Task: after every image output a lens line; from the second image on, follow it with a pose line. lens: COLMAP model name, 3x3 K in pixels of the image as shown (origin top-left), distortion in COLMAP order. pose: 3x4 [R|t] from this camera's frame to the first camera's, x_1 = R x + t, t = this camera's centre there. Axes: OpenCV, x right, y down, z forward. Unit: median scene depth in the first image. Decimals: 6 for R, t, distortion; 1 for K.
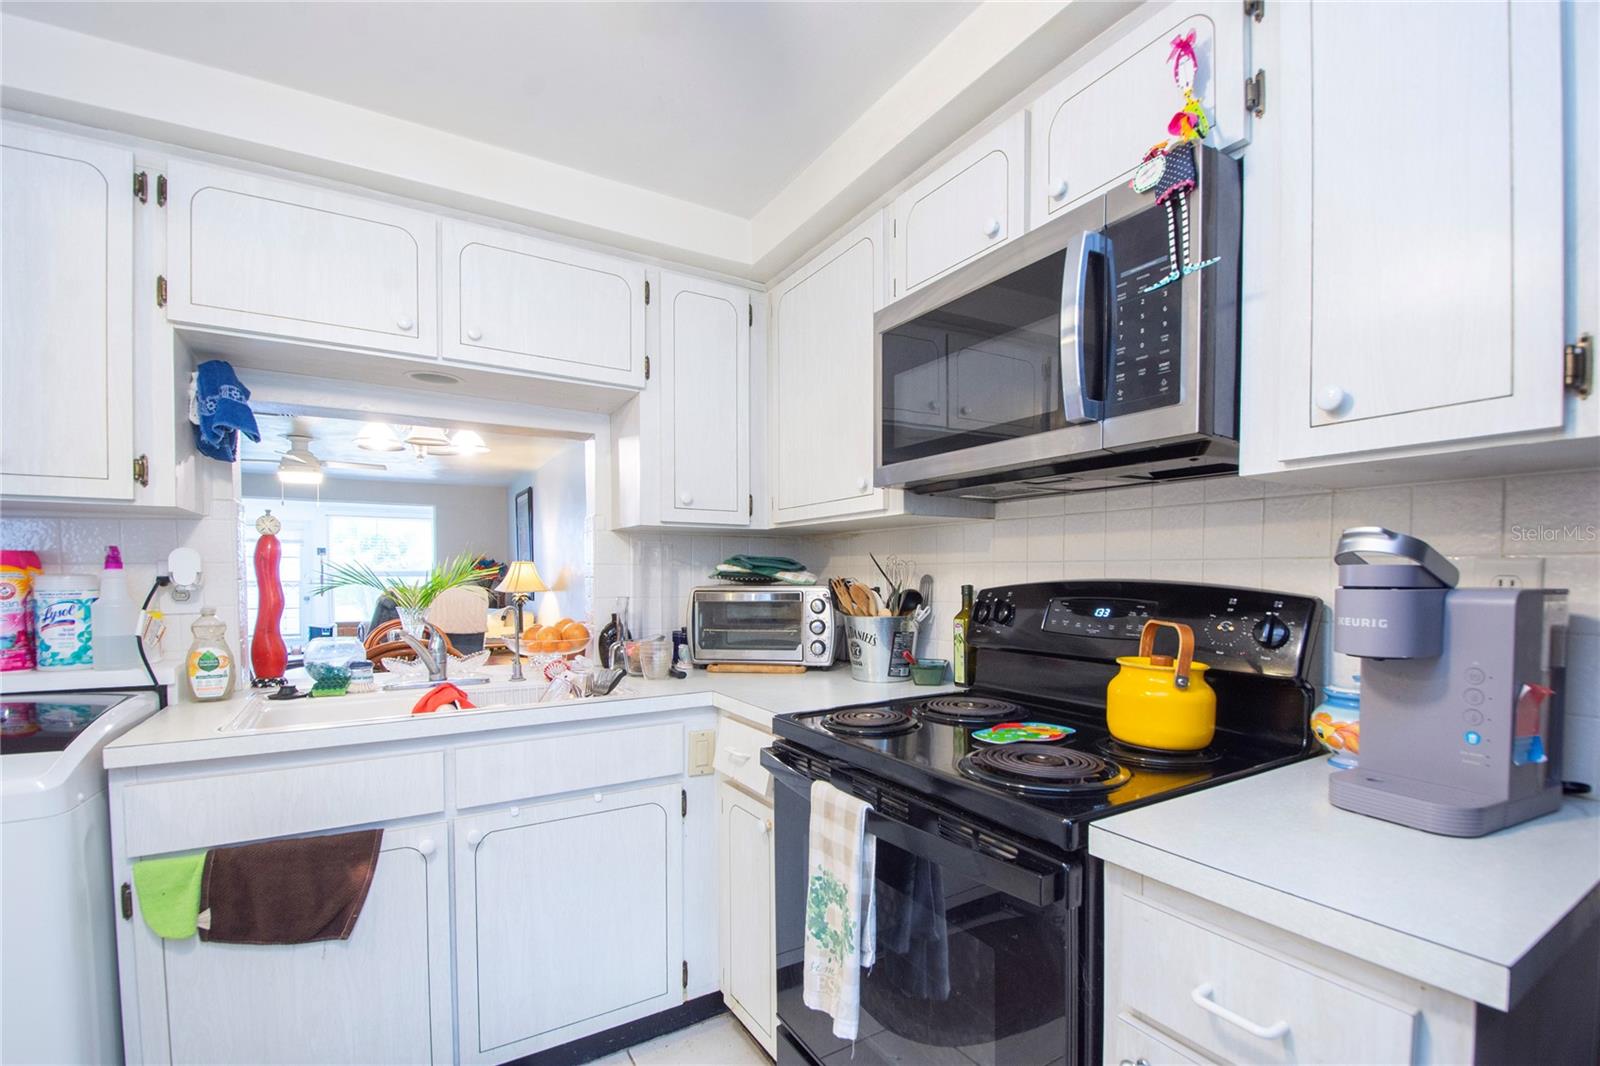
lens RADIAL K [[734.7, 0, 869.7], [0, 734.7, 592.4], [0, 0, 1]] dist [0.003134, -0.008781]
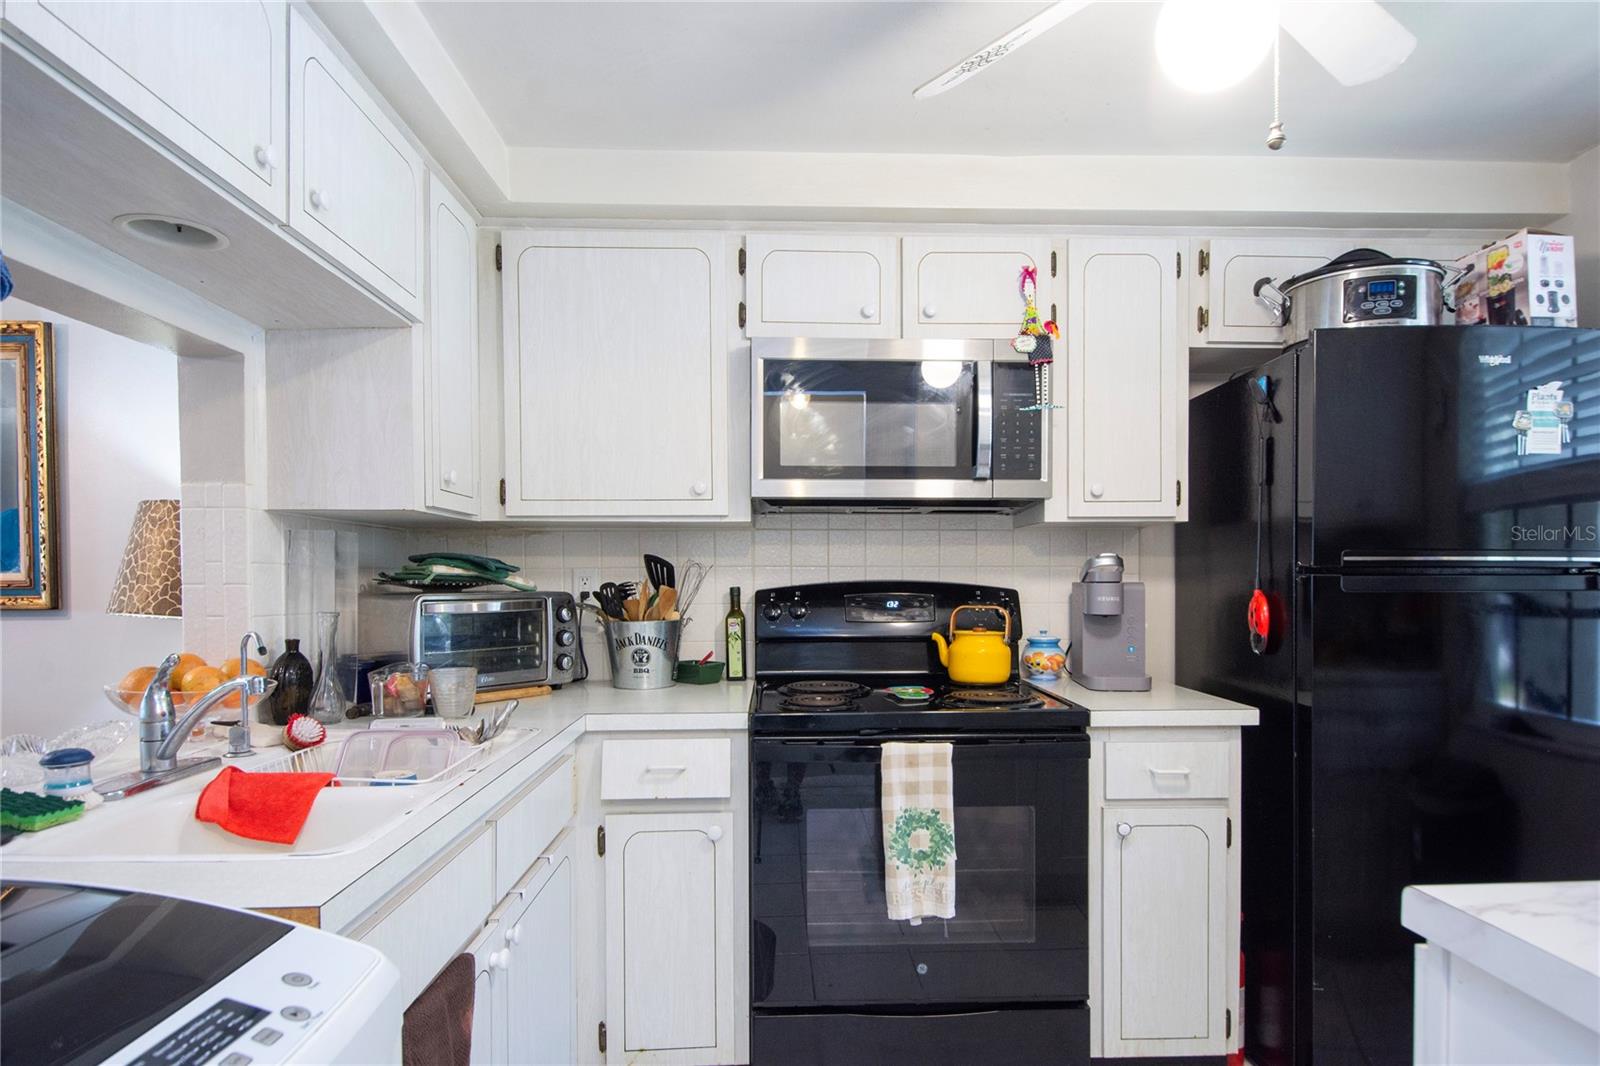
lens RADIAL K [[945.0, 0, 834.9], [0, 945.0, 584.9], [0, 0, 1]] dist [0.029756, -0.029637]
pose [[0.486289, -0.008172, 0.873760, -1.490565], [0.025762, 0.999656, -0.004988, -0.003247], [-0.873418, 0.024936, 0.486332, 0.270801]]
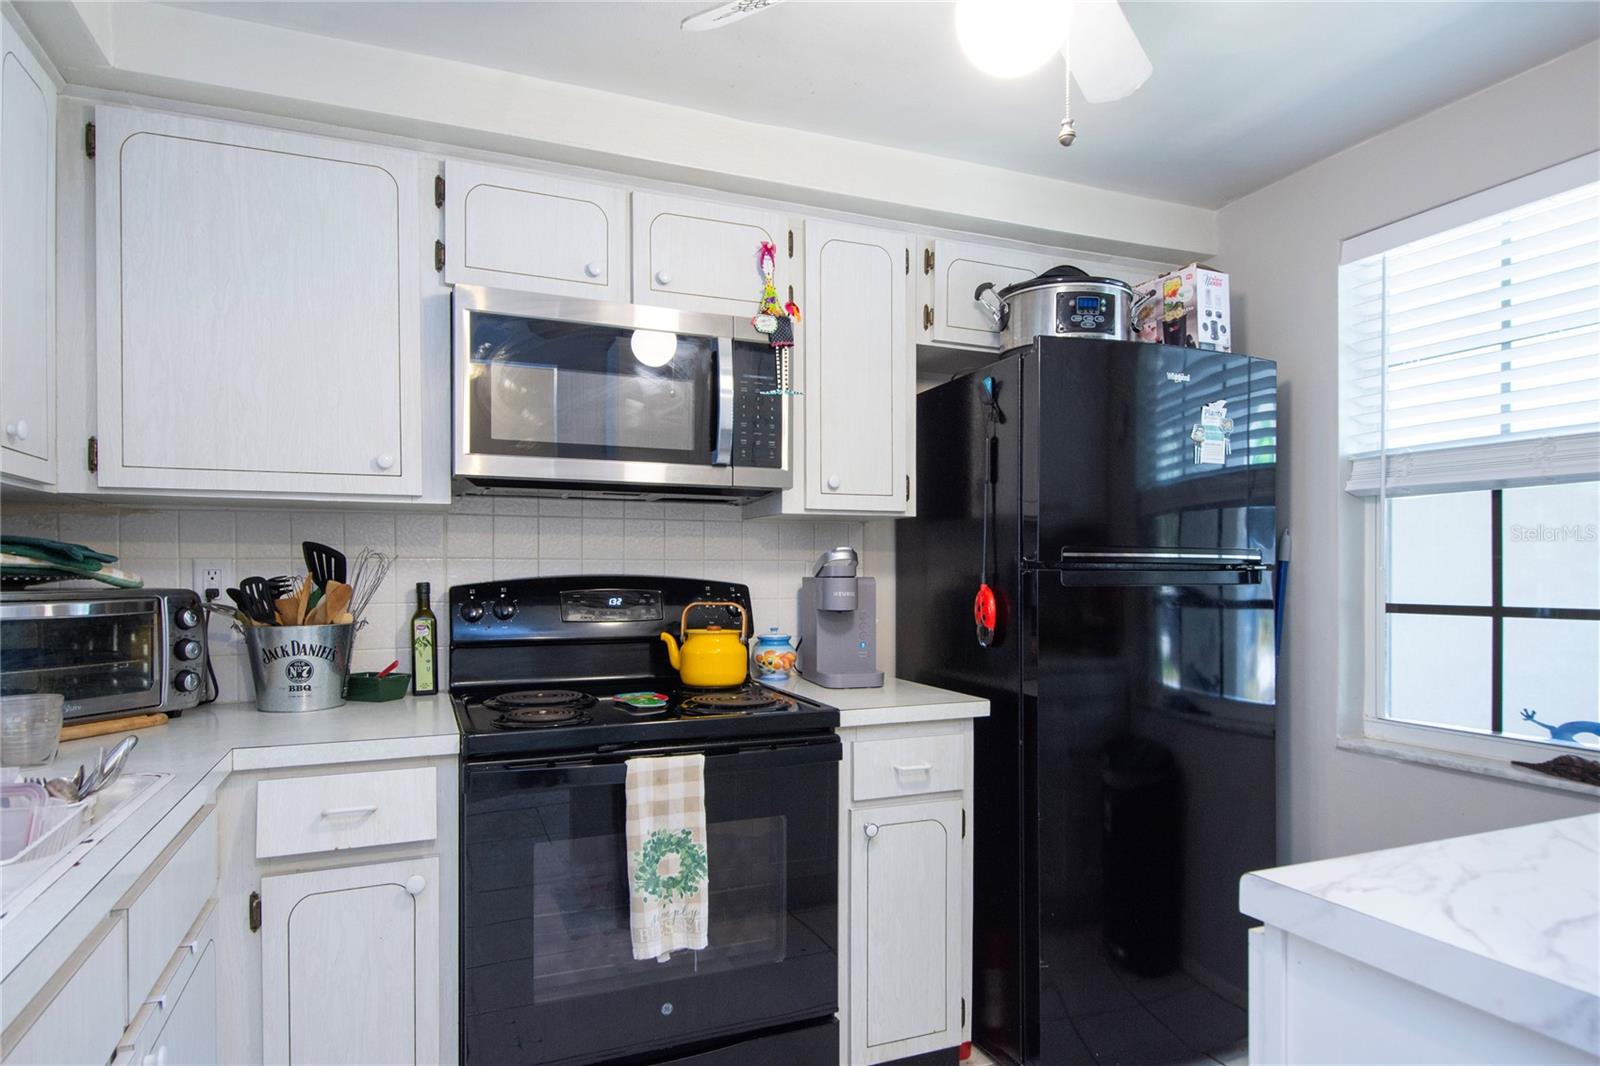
lens RADIAL K [[945.0, 0, 795.7], [0, 945.0, 576.5], [0, 0, 1]] dist [0.029756, -0.029637]
pose [[0.138900, -0.003167, 0.990301, -1.407517], [0.026895, 0.999638, -0.000575, -0.006343], [-0.989941, 0.026714, 0.138935, 0.552096]]
